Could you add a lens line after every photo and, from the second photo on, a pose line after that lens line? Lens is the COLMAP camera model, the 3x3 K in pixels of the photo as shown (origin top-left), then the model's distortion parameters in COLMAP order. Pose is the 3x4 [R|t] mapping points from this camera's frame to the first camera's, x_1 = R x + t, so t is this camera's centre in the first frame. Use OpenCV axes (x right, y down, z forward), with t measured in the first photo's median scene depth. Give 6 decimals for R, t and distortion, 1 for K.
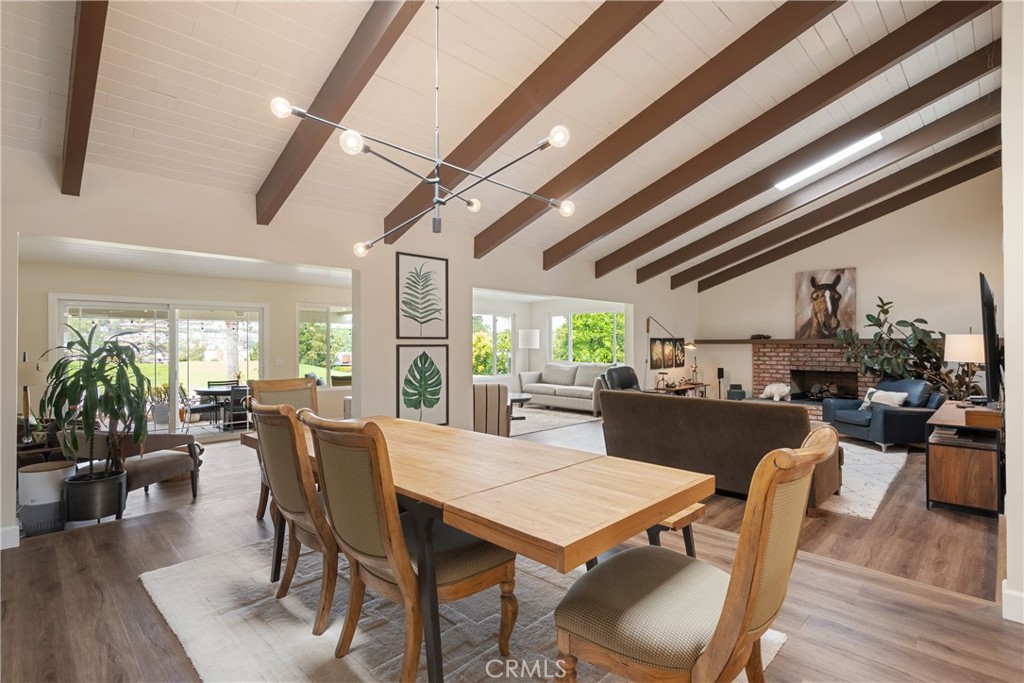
lens RADIAL K [[488.4, 0, 511.7], [0, 488.4, 341.5], [0, 0, 1]] dist [0.004897, 0.000770]
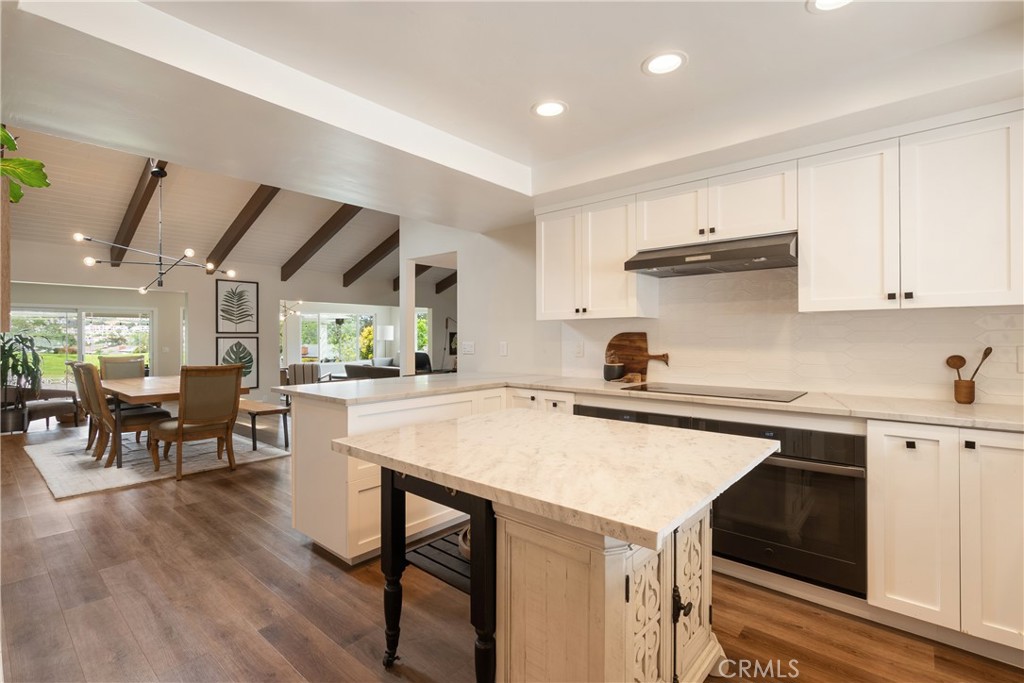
lens RADIAL K [[472.1, 0, 520.0], [0, 472.1, 334.9], [0, 0, 1]] dist [-0.003929, 0.000840]
pose [[0.997361, 0.000633, 0.072599, 0.634084], [-0.000756, 0.999998, 0.001663, -0.003363], [-0.072598, -0.001713, 0.997360, -0.605455]]
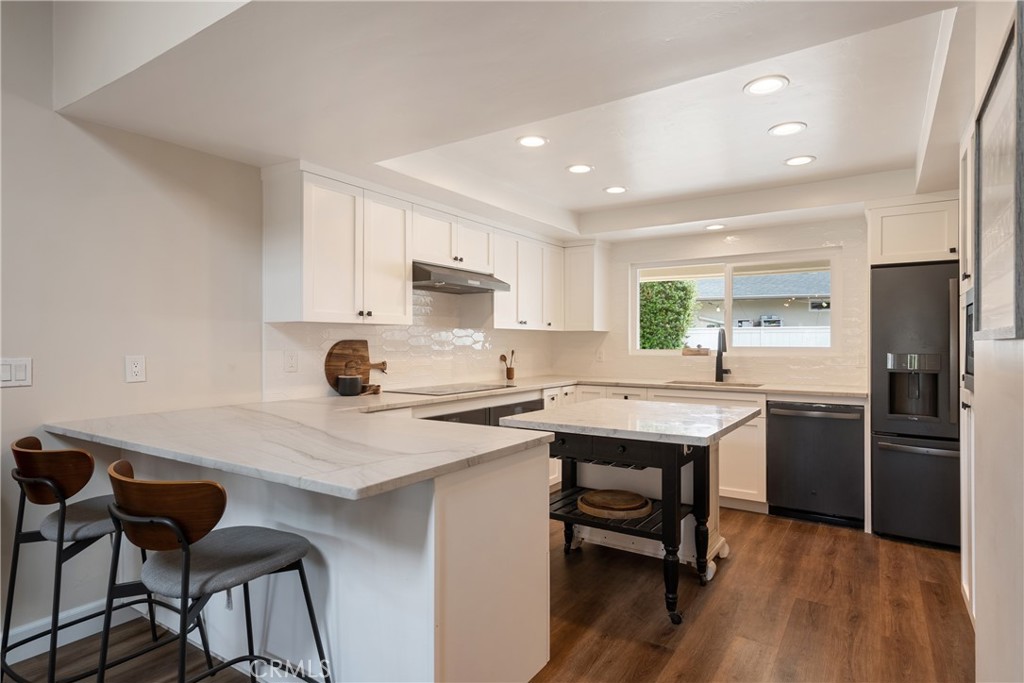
lens RADIAL K [[576.3, 0, 519.9], [0, 576.3, 341.8], [0, 0, 1]] dist [0.005677, 0.002252]
pose [[-0.217956, -0.000847, 0.975958, -0.743152], [-0.012010, 0.999926, -0.001815, -0.006127], [-0.975885, -0.012117, -0.217950, 0.903023]]
